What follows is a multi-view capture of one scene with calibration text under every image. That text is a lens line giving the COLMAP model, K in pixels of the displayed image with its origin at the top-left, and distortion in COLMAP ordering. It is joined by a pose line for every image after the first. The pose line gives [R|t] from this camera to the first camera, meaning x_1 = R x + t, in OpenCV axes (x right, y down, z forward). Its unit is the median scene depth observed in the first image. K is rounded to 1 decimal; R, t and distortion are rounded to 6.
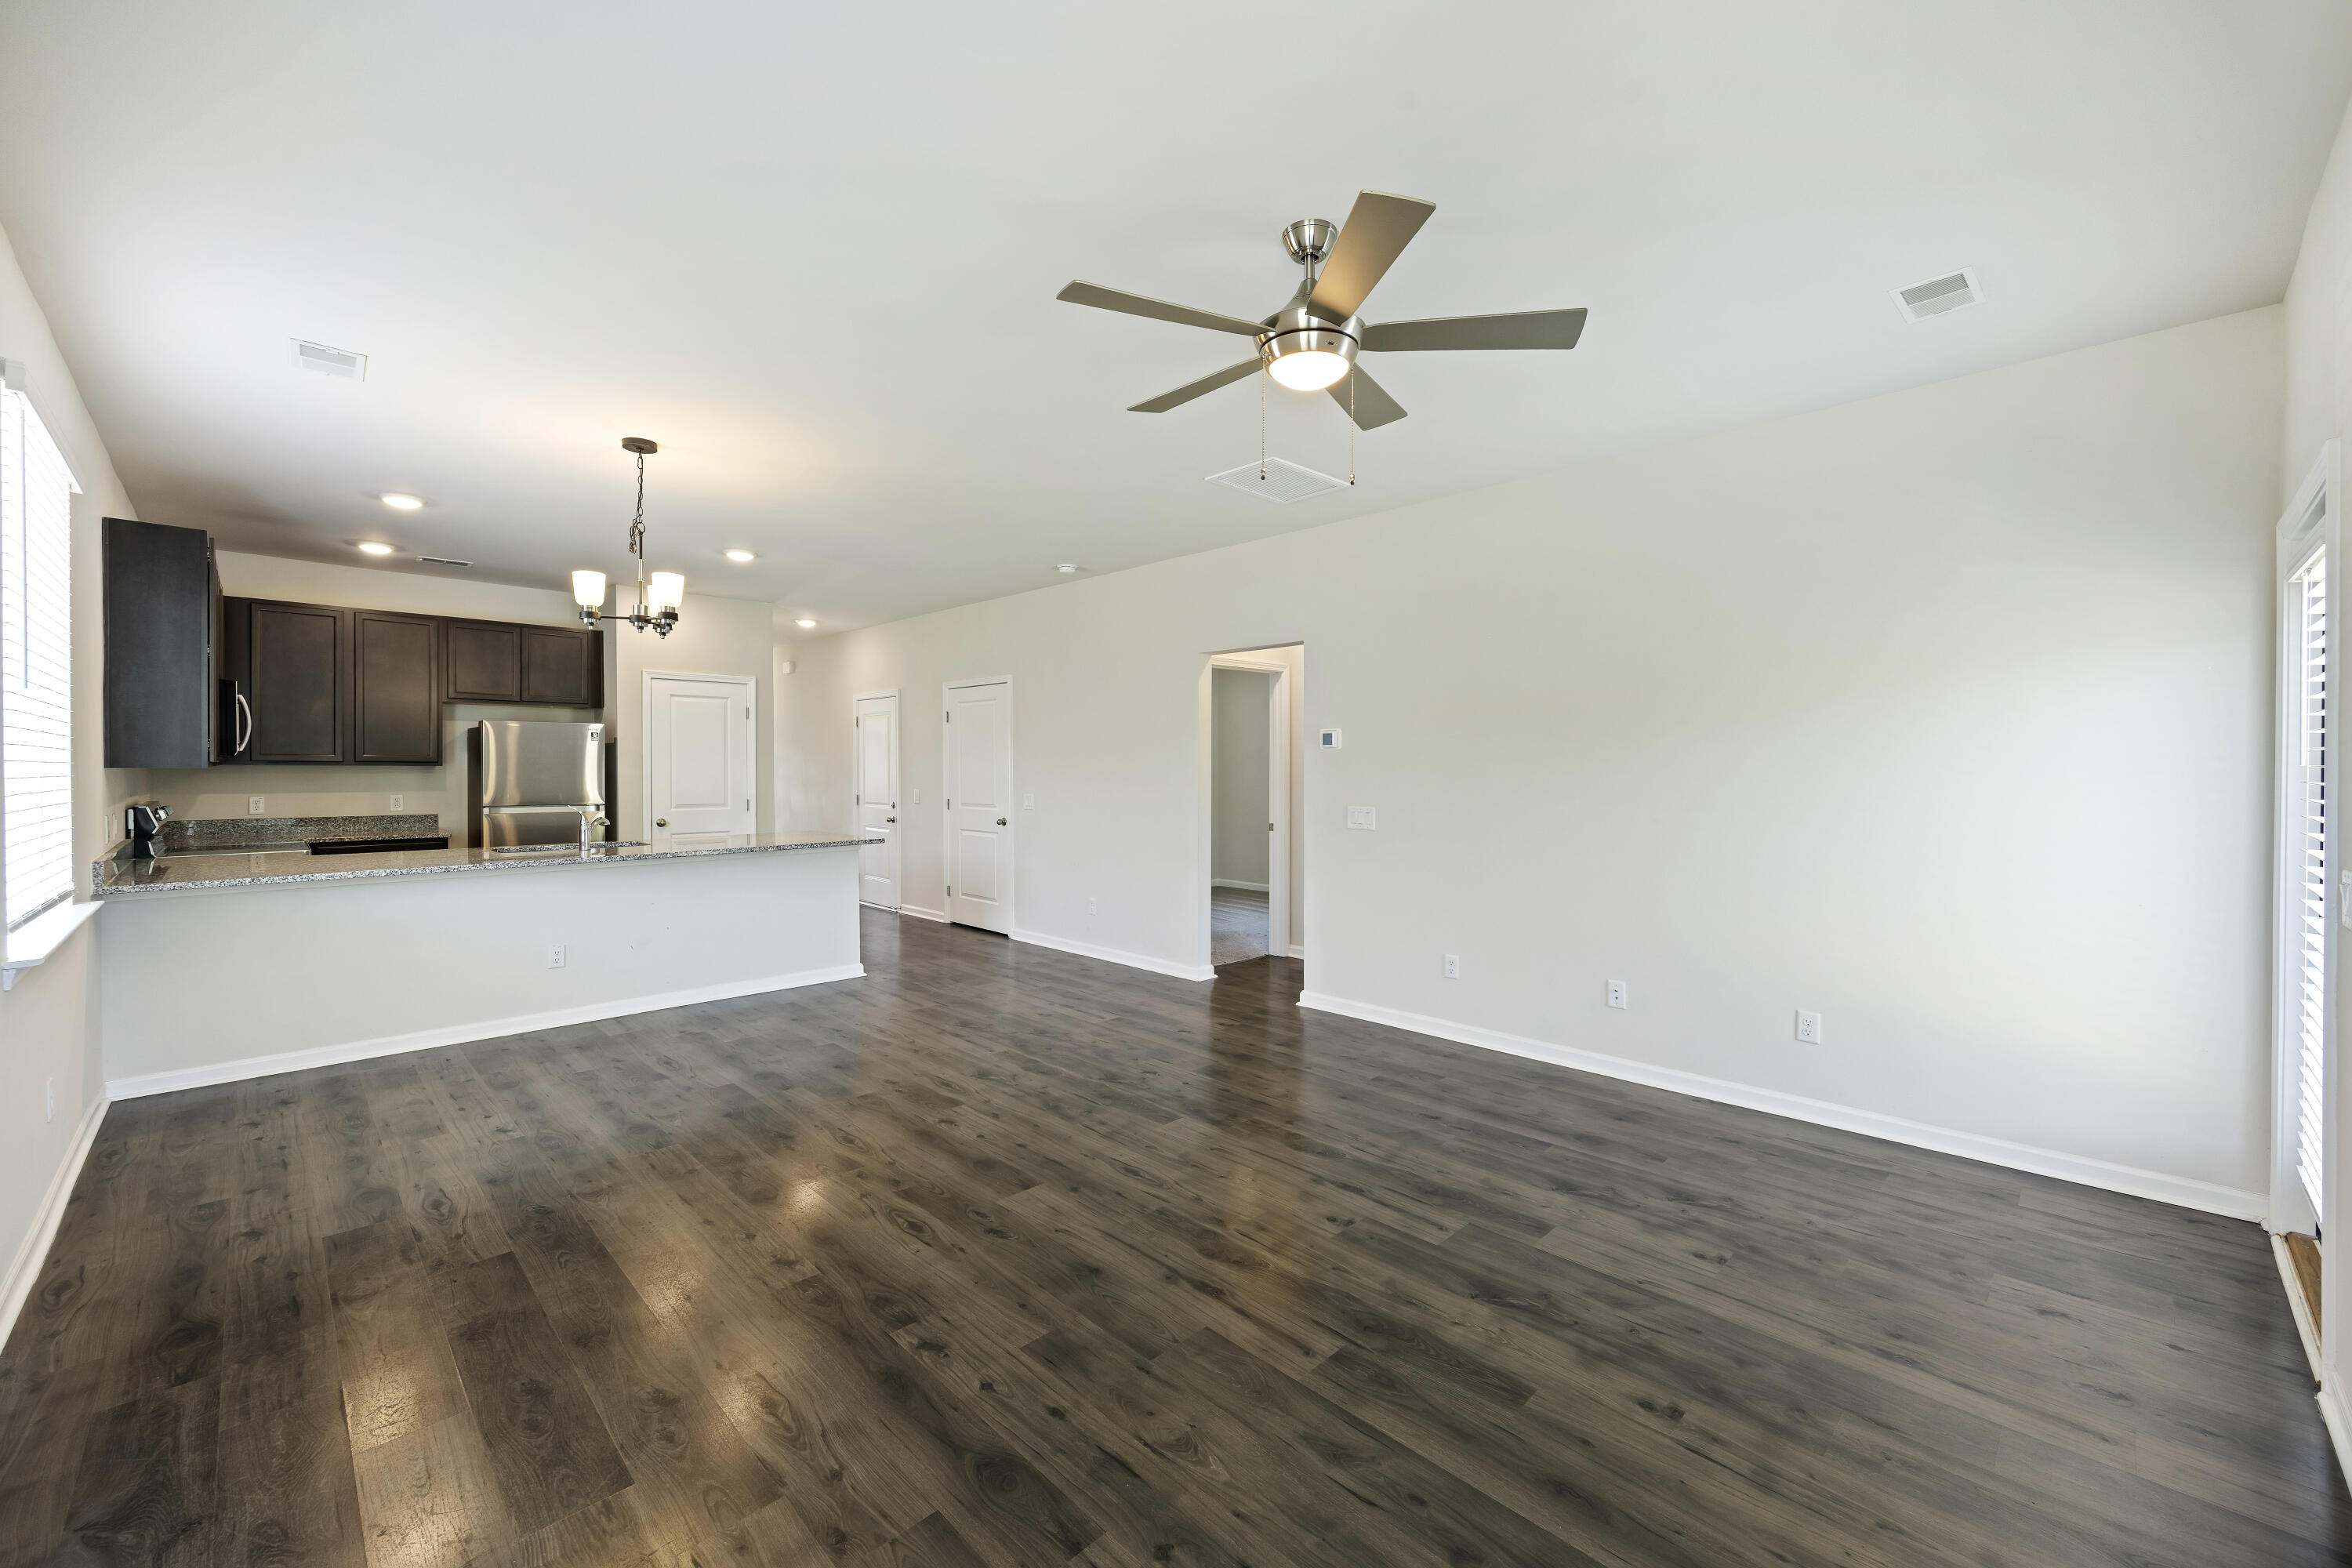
lens RADIAL K [[930.3, 0, 1175.9], [0, 930.3, 778.1], [0, 0, 1]] dist [0.006572, -0.001246]
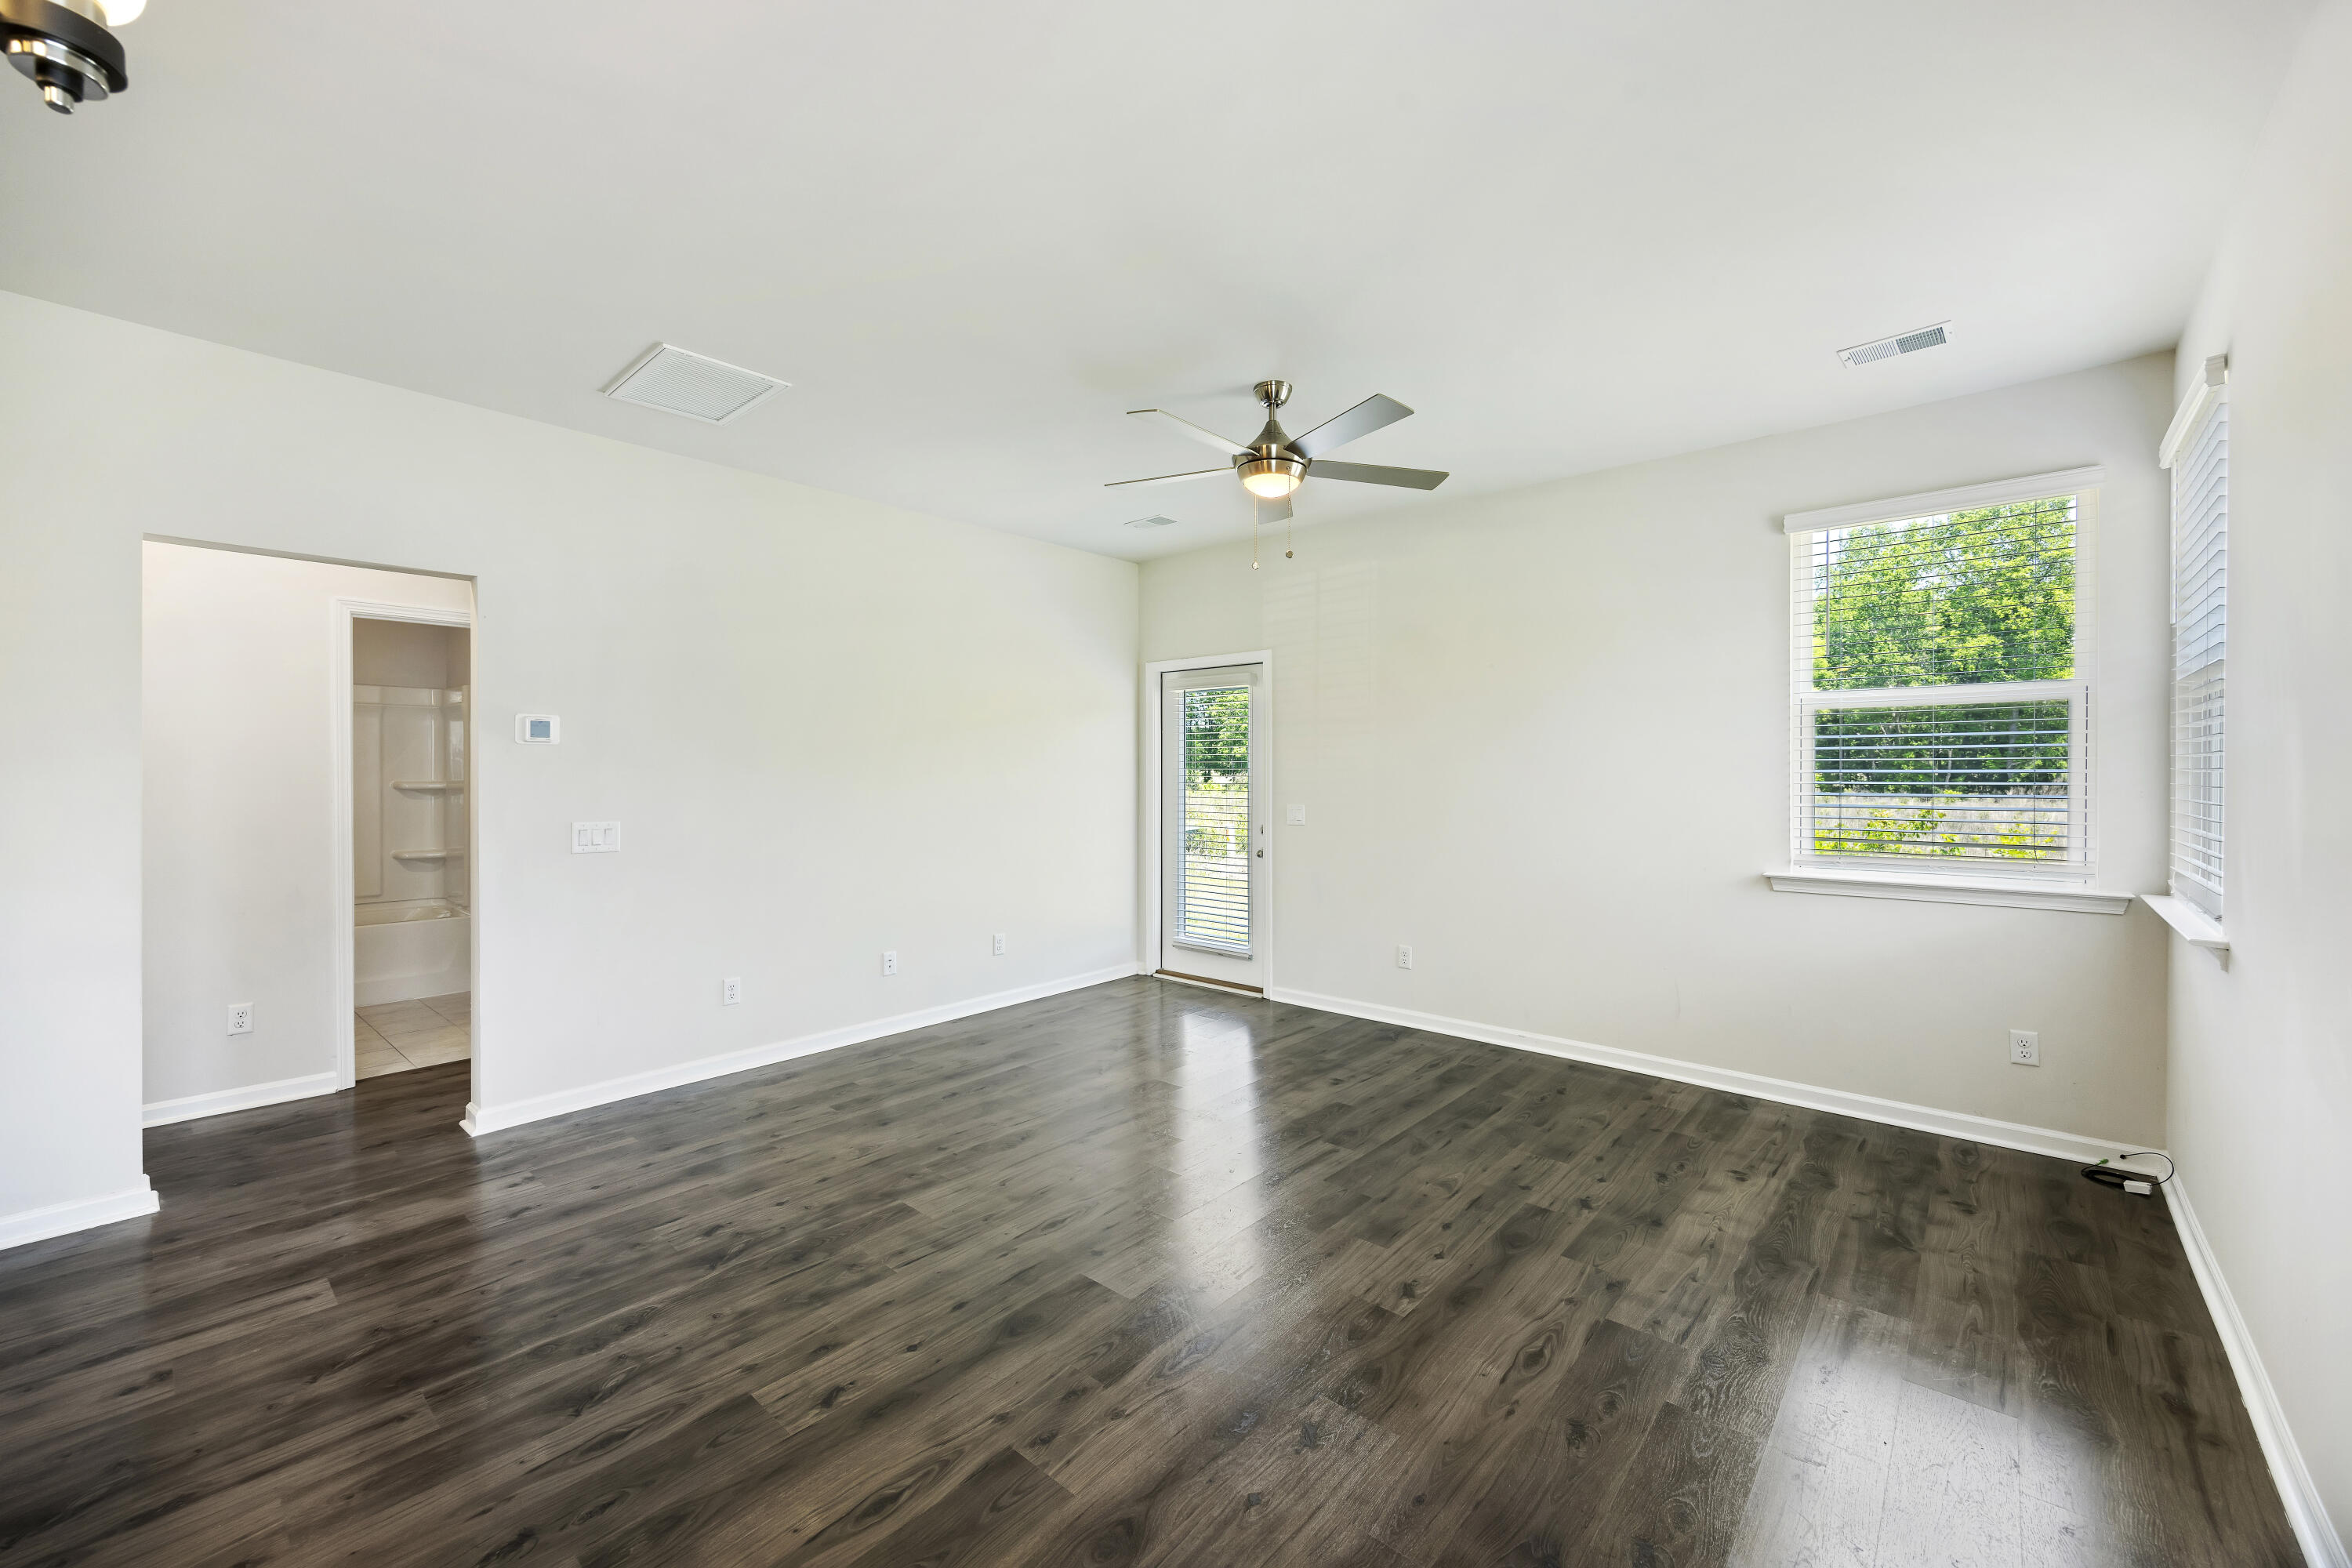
lens RADIAL K [[930.3, 0, 1177.7], [0, 930.3, 777.5], [0, 0, 1]] dist [0.006572, -0.001246]
pose [[-0.075093, -0.010150, 0.997125, -0.720000], [0.013683, 0.999844, 0.011208, -0.009327], [-0.997083, 0.014485, -0.074942, 0.723003]]
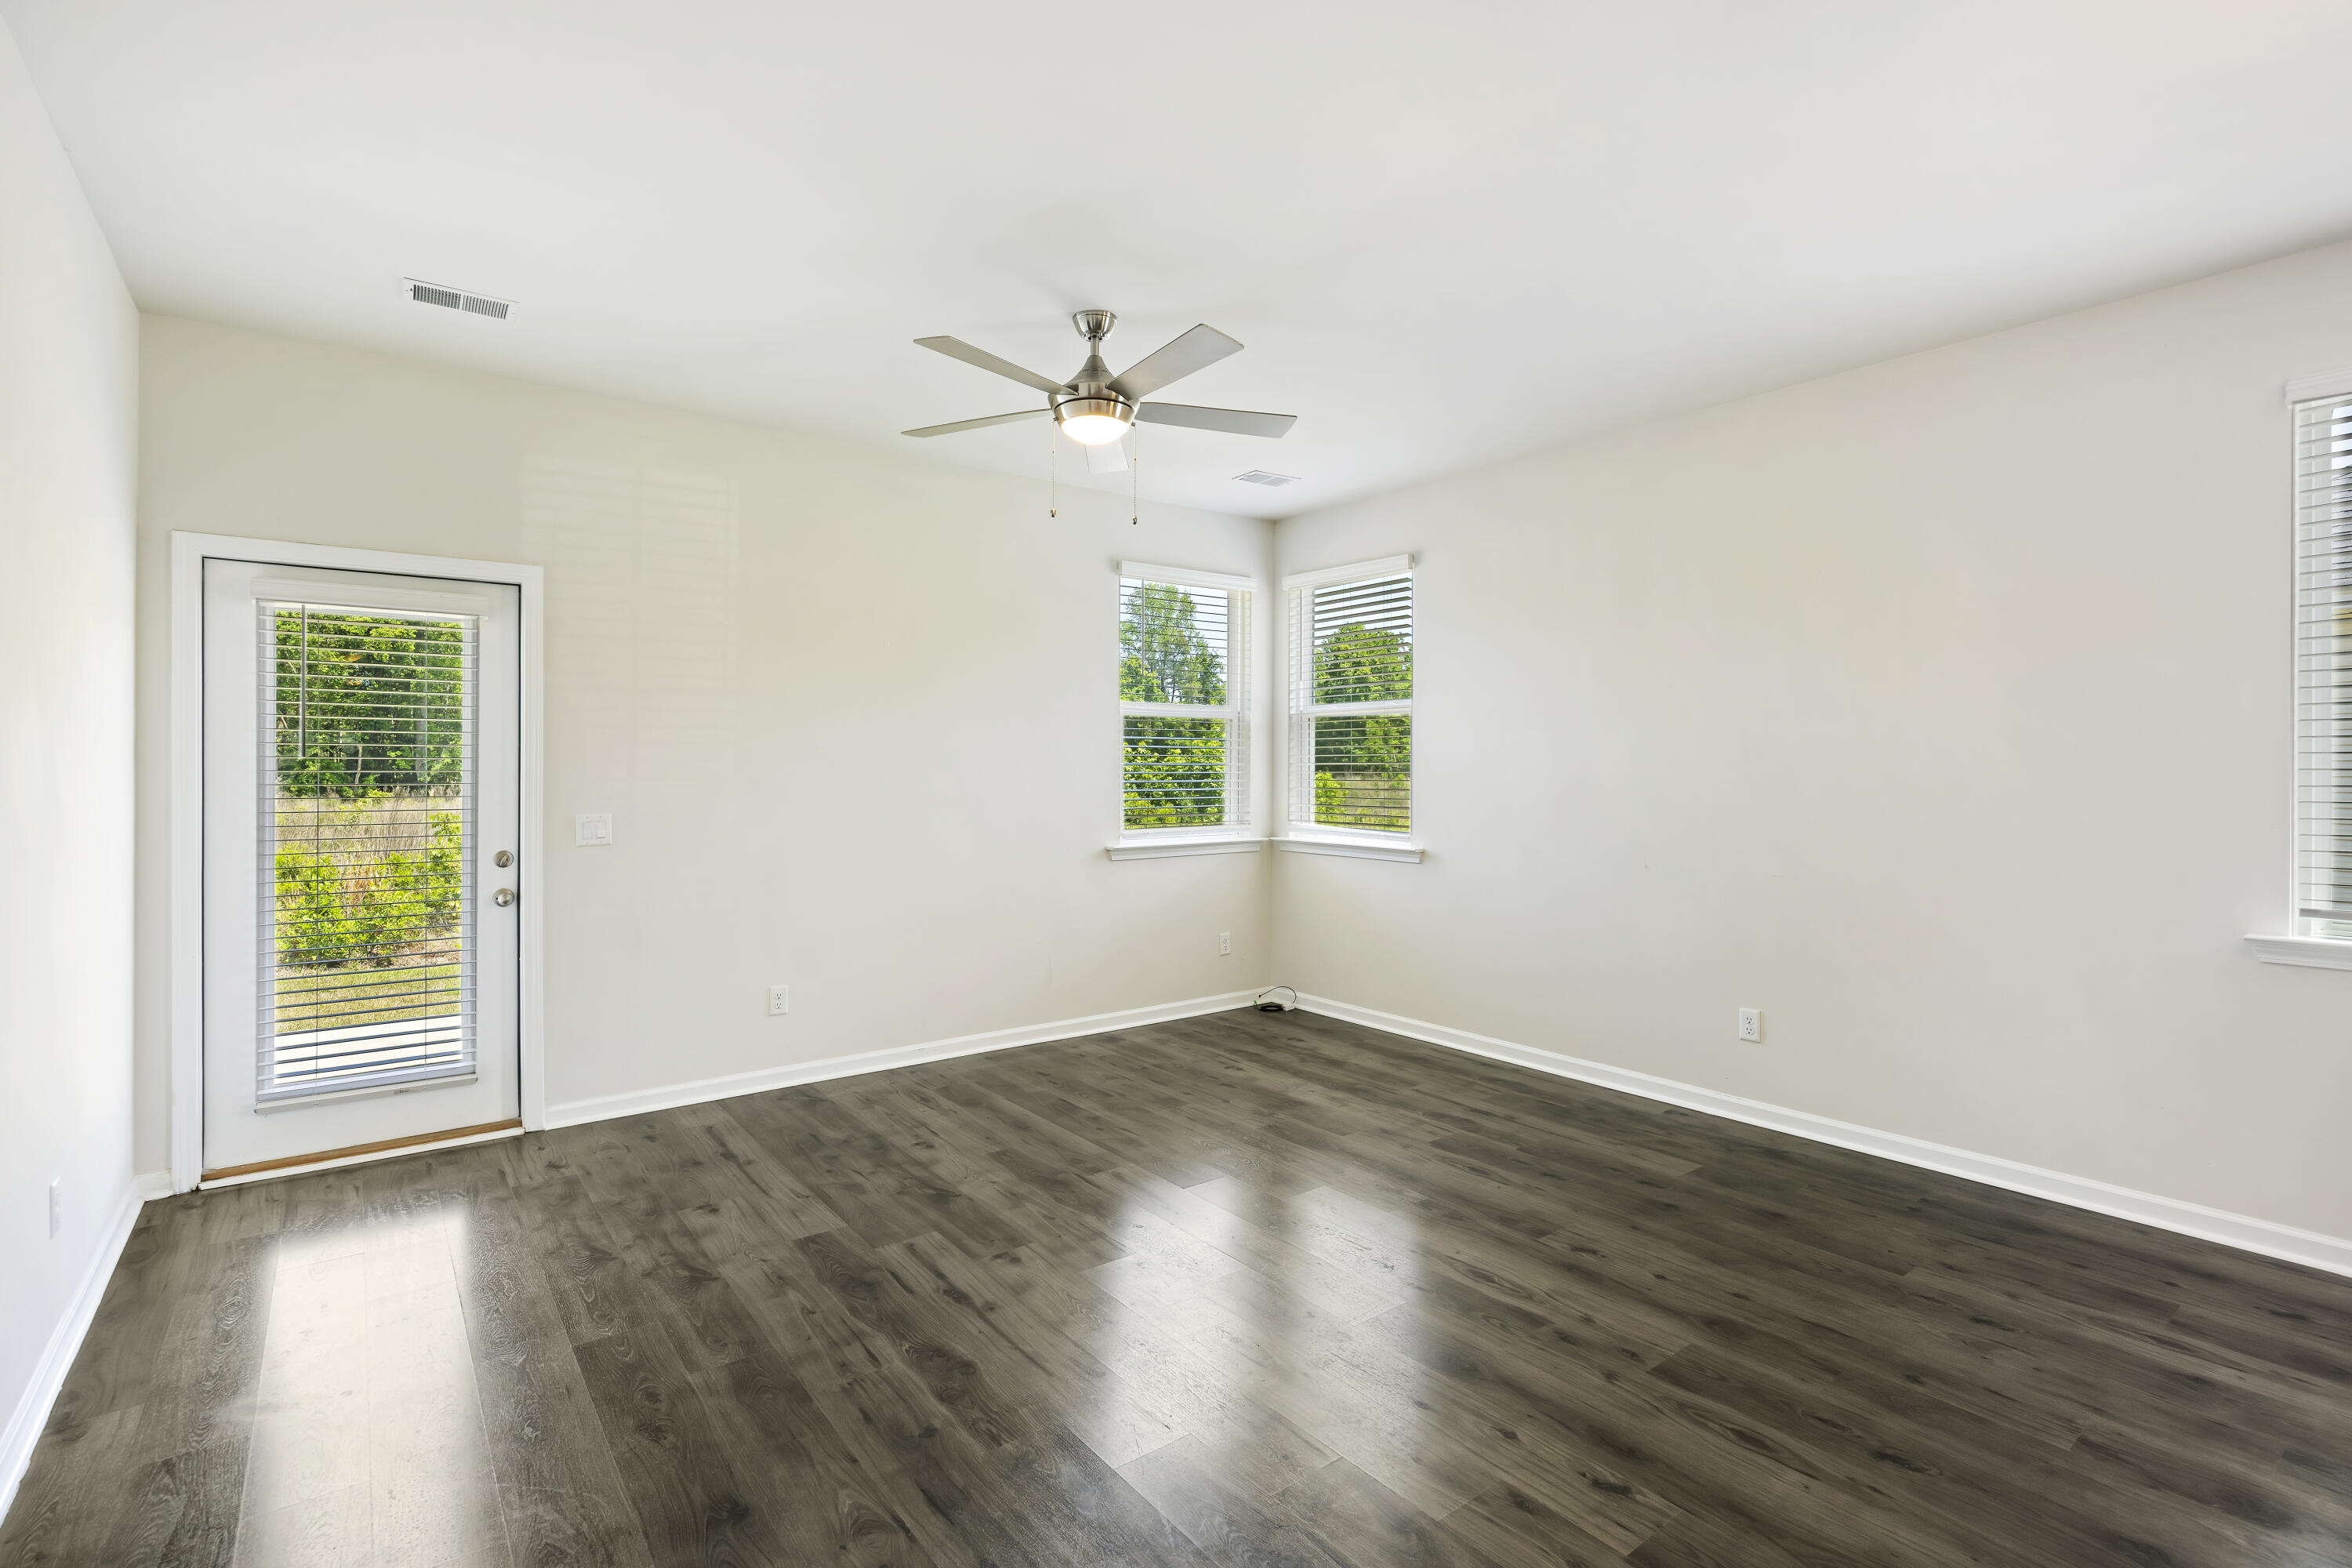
lens RADIAL K [[1074.4, 0, 1180.0], [0, 1074.4, 769.4], [0, 0, 1]] dist [-0.009613, 0.001141]
pose [[-0.992489, -0.001187, 0.122326, -0.080039], [0.000570, 0.999897, 0.014330, -0.010128], [-0.122330, 0.014292, -0.992387, 1.373929]]
